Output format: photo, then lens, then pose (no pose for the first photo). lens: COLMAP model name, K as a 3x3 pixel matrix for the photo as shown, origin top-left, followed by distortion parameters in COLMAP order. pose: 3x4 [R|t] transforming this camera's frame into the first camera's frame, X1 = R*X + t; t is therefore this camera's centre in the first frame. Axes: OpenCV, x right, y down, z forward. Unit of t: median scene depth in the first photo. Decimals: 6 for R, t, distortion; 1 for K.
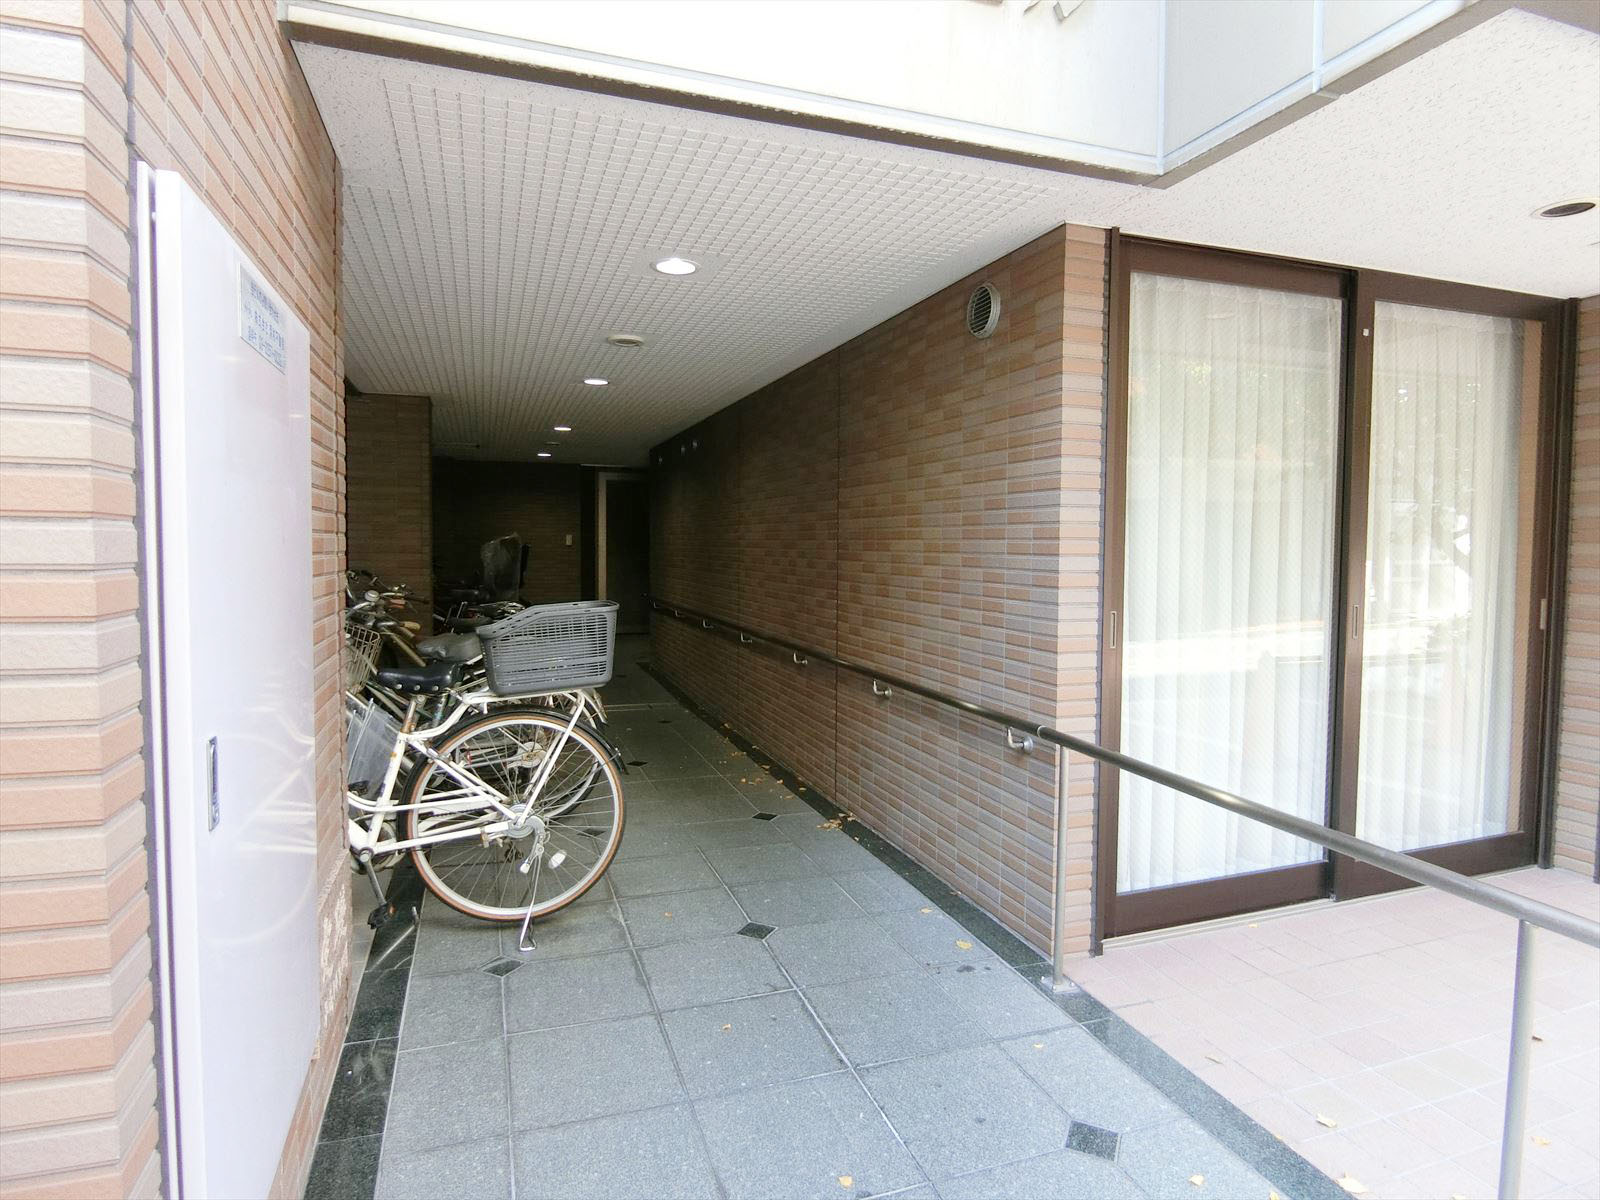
lens RADIAL K [[895.6, 0, 794.2], [0, 895.6, 591.2], [0, 0, 1]] dist [-0.002898, -0.001042]
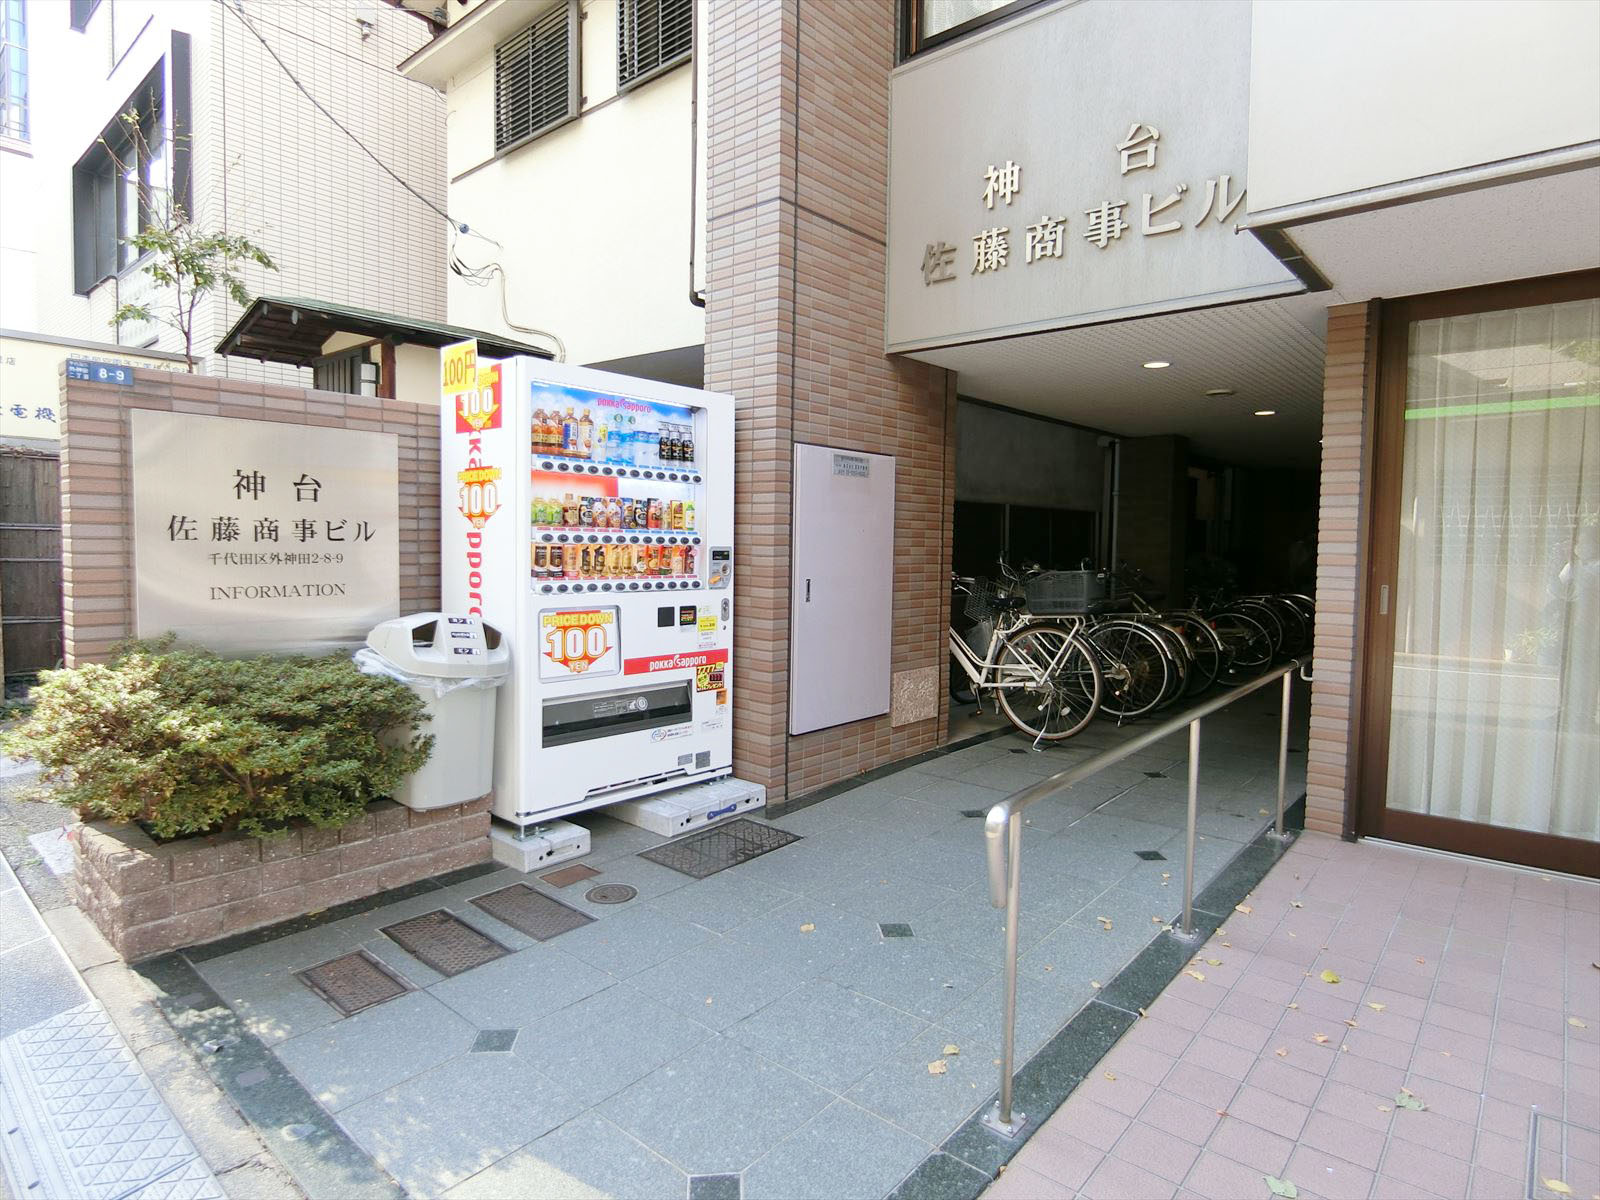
lens RADIAL K [[895.6, 0, 796.3], [0, 895.6, 586.6], [0, 0, 1]] dist [-0.002898, -0.001042]
pose [[0.494108, 0.044133, -0.868280, 1.085244], [-0.053791, 0.998349, 0.020134, 0.044800], [0.867735, 0.036757, 0.495667, -0.395159]]
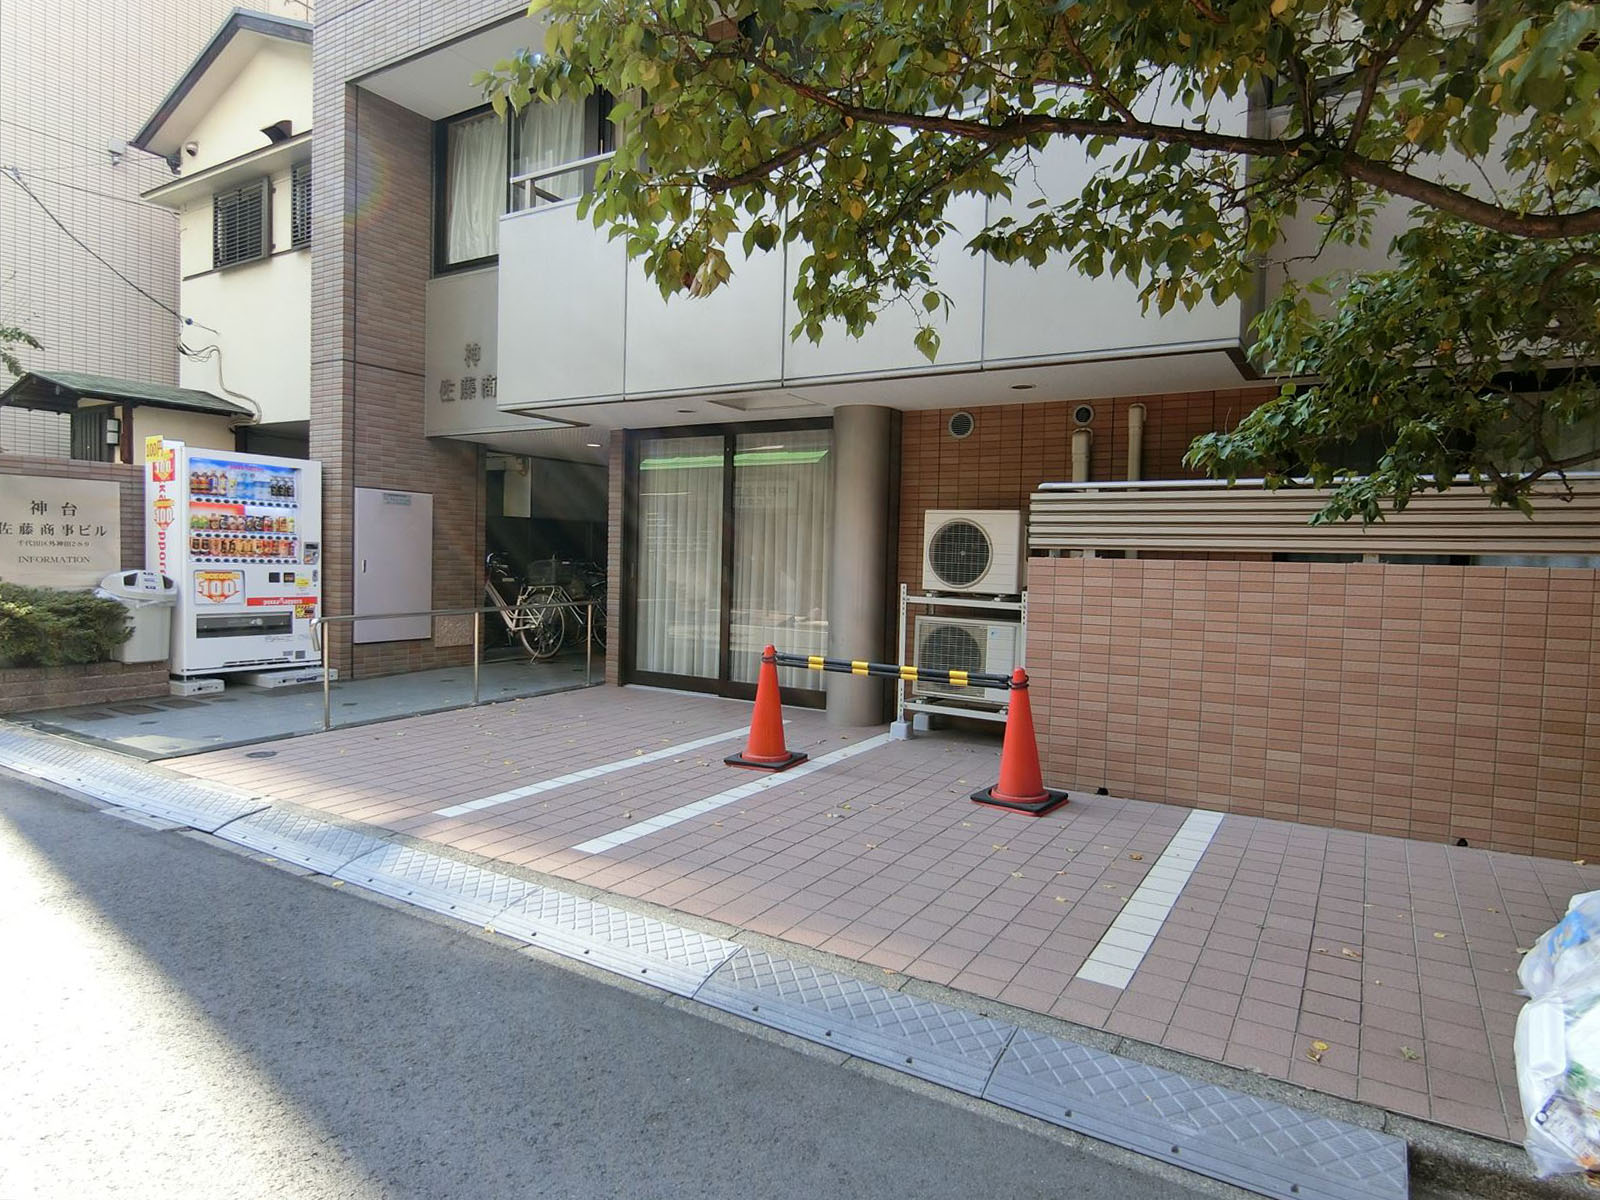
lens RADIAL K [[930.1, 0, 802.7], [0, 930.1, 602.0], [0, 0, 1]] dist [-0.020403, 0.002548]
pose [[0.641901, 0.042622, -0.765602, 2.952467], [-0.055882, 0.998399, 0.008728, 0.092098], [0.764749, 0.037181, 0.643255, -0.447303]]
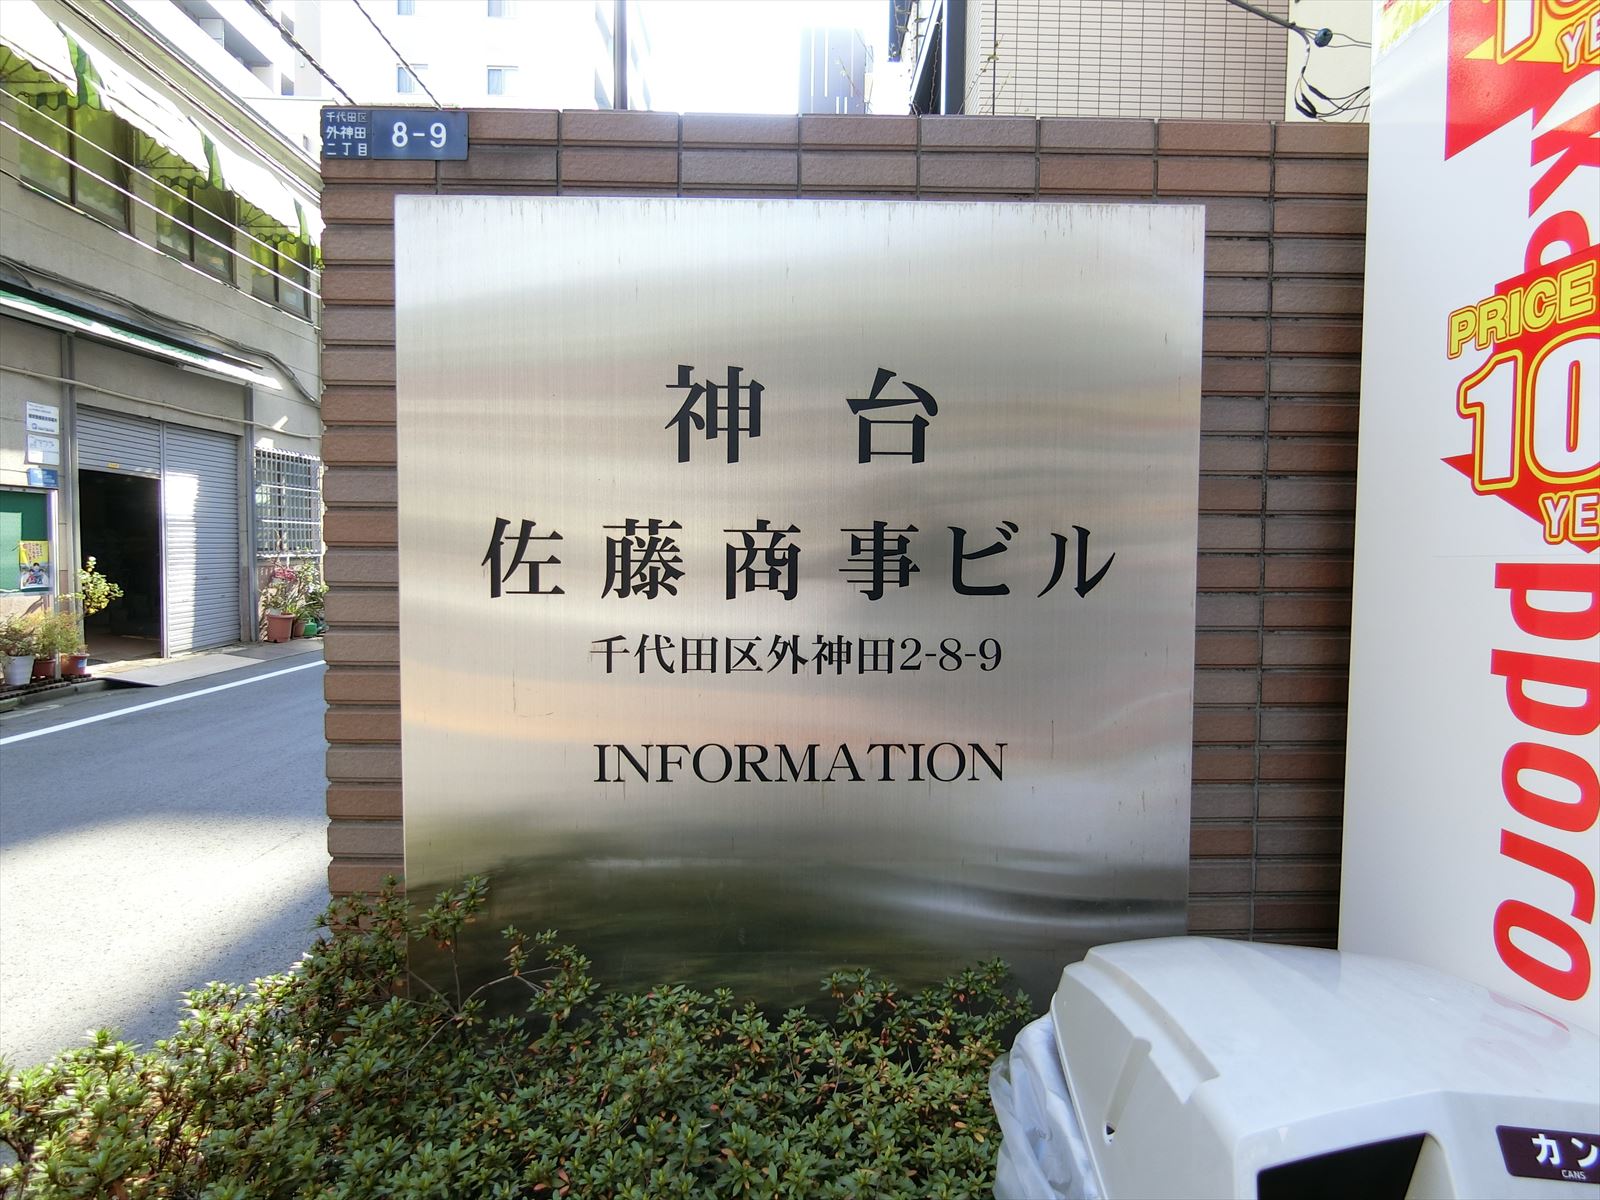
lens RADIAL K [[895.6, 0, 797.6], [0, 895.6, 592.2], [0, 0, 1]] dist [-0.002898, -0.001042]
pose [[-0.310667, 0.037231, -0.949789, 0.055138], [-0.054957, 0.996857, 0.057052, 0.023228], [0.948929, 0.069922, -0.307645, -0.295607]]
